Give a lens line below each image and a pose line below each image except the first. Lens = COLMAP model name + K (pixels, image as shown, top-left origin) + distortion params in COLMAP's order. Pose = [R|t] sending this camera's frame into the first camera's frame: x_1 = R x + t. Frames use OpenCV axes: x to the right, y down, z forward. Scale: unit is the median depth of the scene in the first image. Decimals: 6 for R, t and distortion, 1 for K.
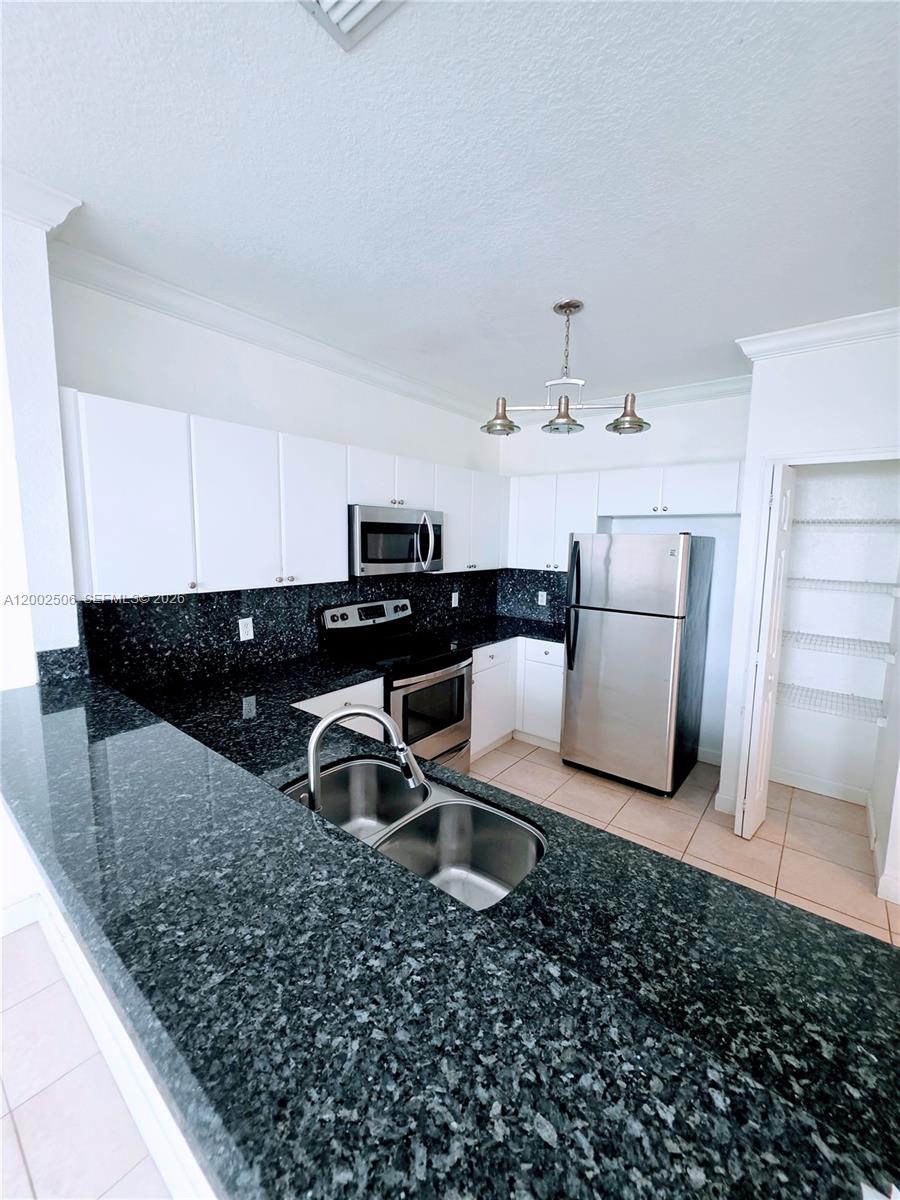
lens RADIAL K [[478.8, 0, 455.3], [0, 478.8, 600.0], [0, 0, 1]] dist [-0.003450, 0.000862]
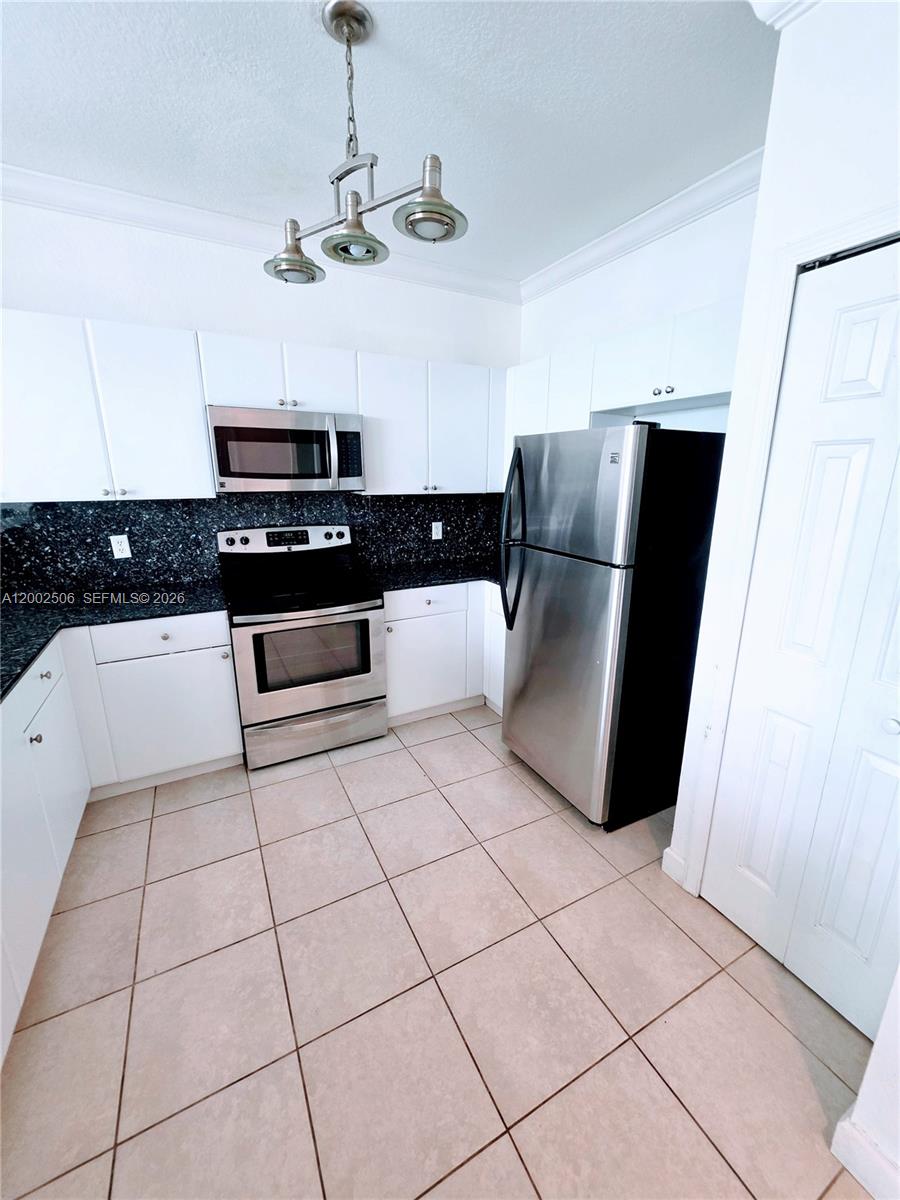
lens RADIAL K [[478.8, 0, 457.5], [0, 478.8, 596.5], [0, 0, 1]] dist [-0.003450, 0.000862]
pose [[0.916968, 0.093021, -0.387965, 0.639763], [-0.045186, 0.990396, 0.130666, 0.004608], [0.396394, -0.102286, 0.912365, 0.432607]]
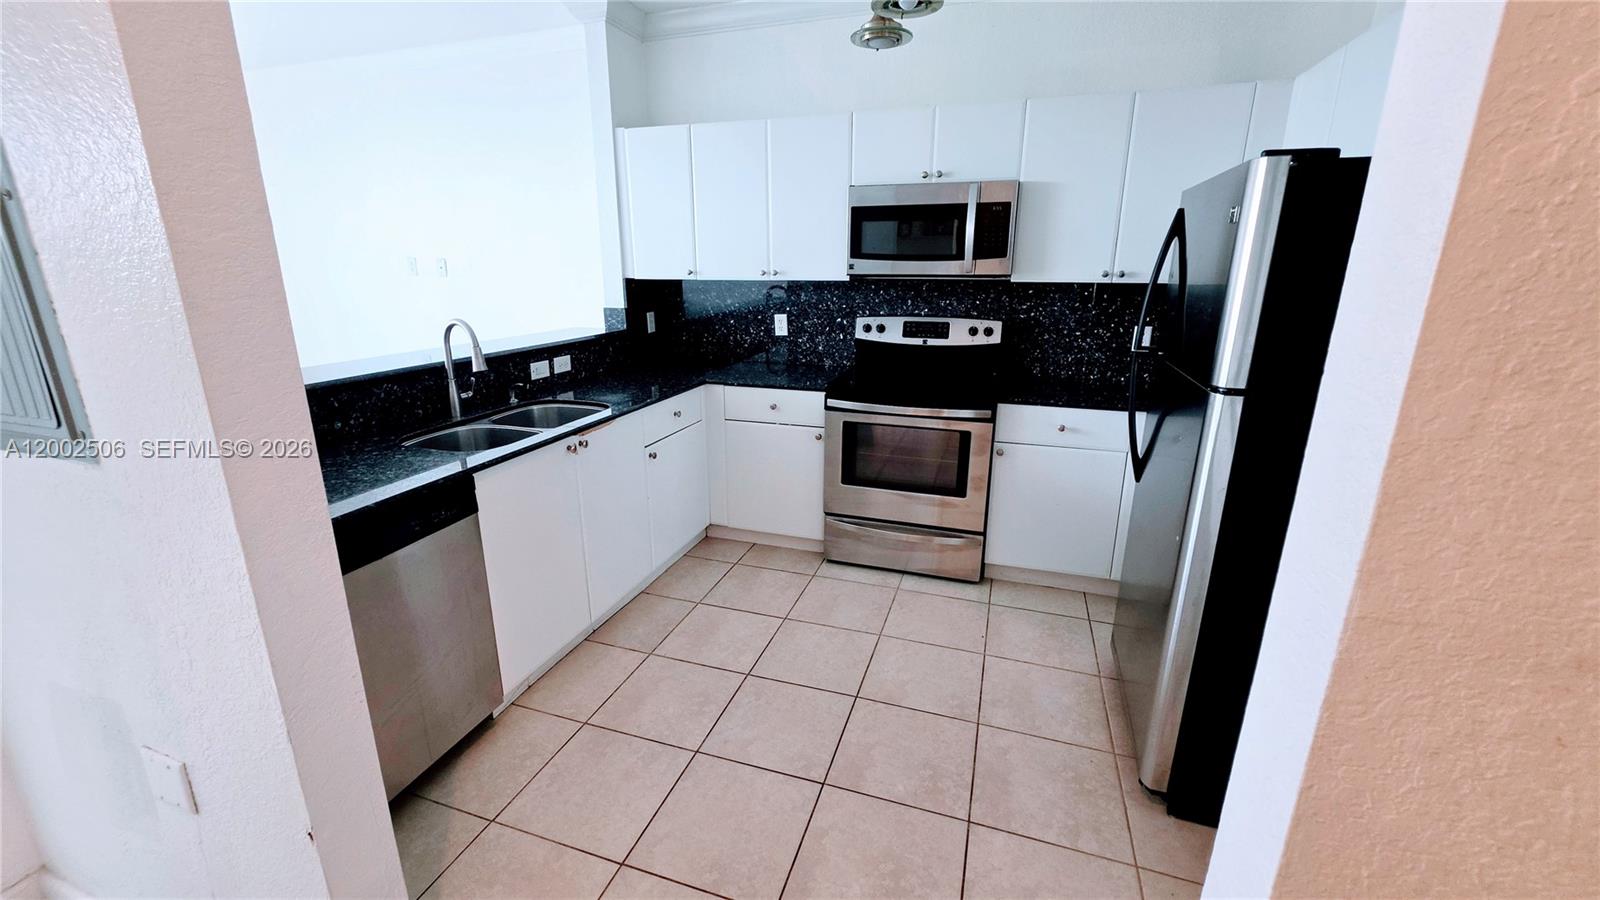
lens RADIAL K [[635.8, 0, 794.6], [0, 635.8, 439.8], [0, 0, 1]] dist [-0.001493, 0.000001]
pose [[0.338939, 0.238161, -0.910165, 1.012271], [-0.118126, 0.970545, 0.209972, 0.011040], [0.933363, 0.036346, 0.357088, 0.614026]]
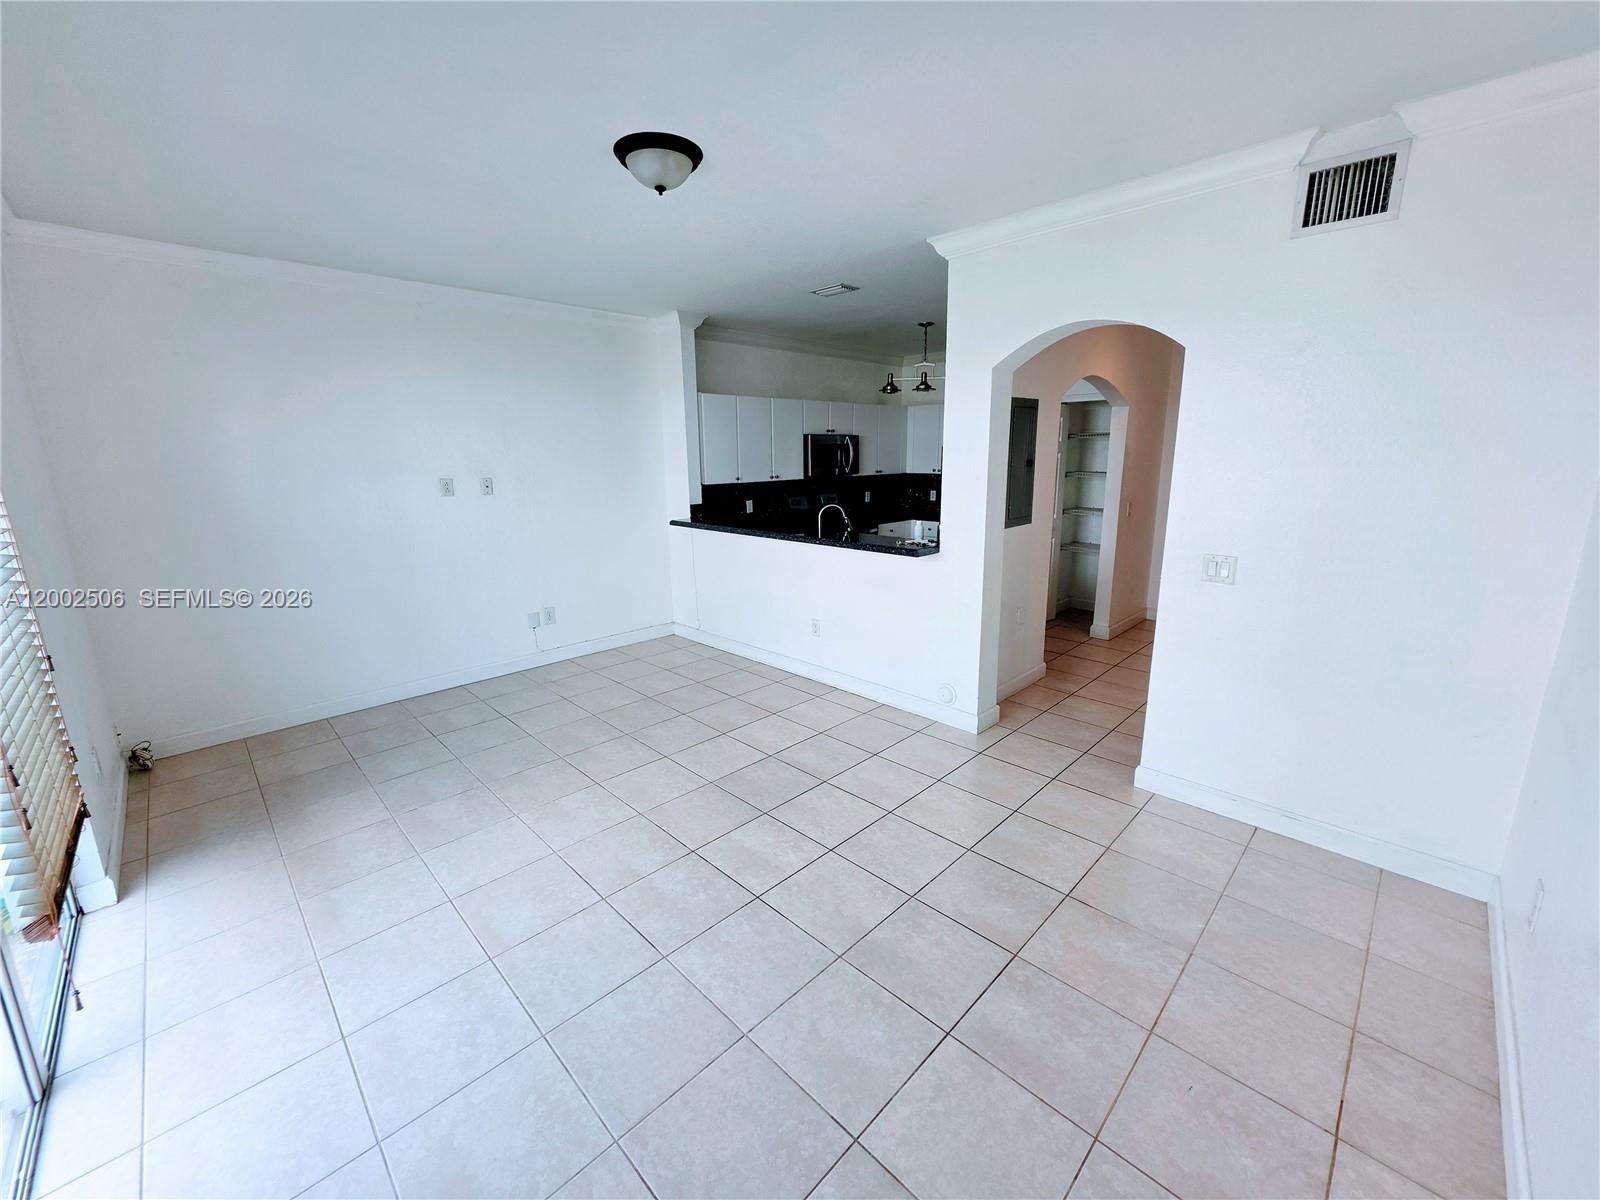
lens RADIAL K [[638.5, 0, 799.1], [0, 638.5, 580.8], [0, 0, 1]] dist [-0.003450, 0.000862]
pose [[0.992571, -0.005574, -0.121539, 0.043557], [0.013537, 0.997807, 0.064793, 0.212242], [0.120912, -0.065957, 0.990470, -1.561519]]
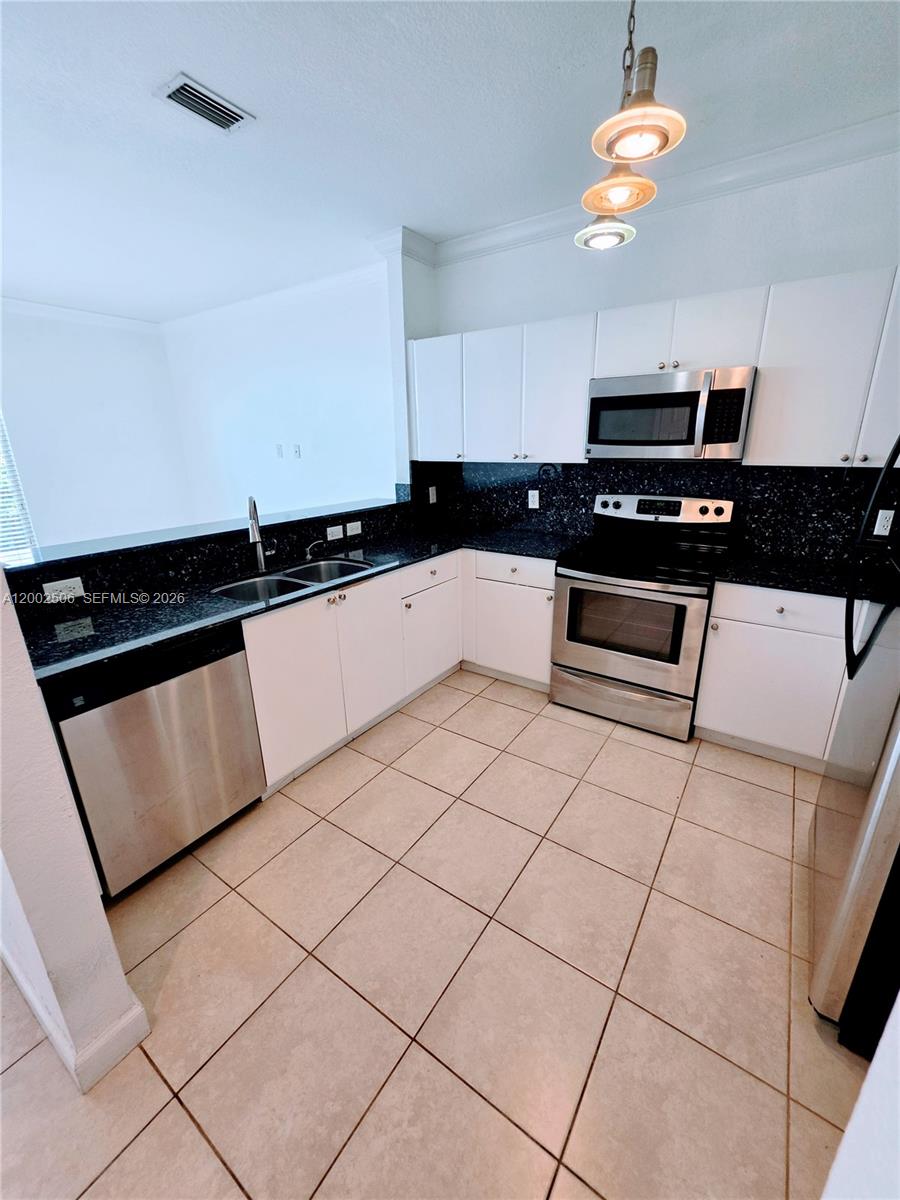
lens RADIAL K [[478.8, 0, 456.2], [0, 478.8, 594.0], [0, 0, 1]] dist [-0.003450, 0.000862]
pose [[0.078032, 0.287234, -0.954677, 0.918103], [-0.117530, 0.953569, 0.277294, -0.029763], [0.989999, 0.090566, 0.108167, 0.779339]]
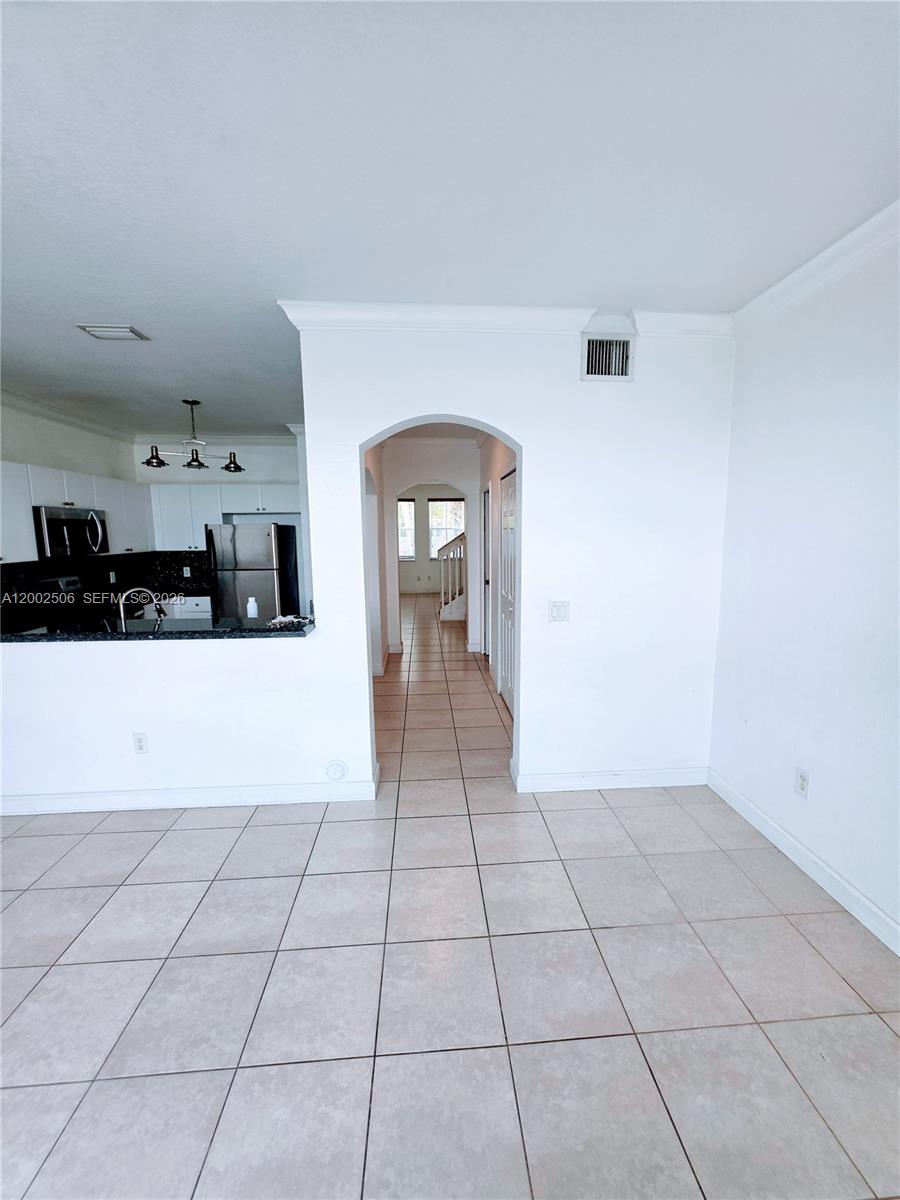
lens RADIAL K [[478.8, 0, 458.4], [0, 478.8, 590.9], [0, 0, 1]] dist [-0.003450, 0.000862]
pose [[0.739731, -0.106051, 0.664494, -0.303488], [0.108011, 0.993411, 0.038304, 0.154044], [-0.664178, 0.043438, 0.746311, -1.029609]]
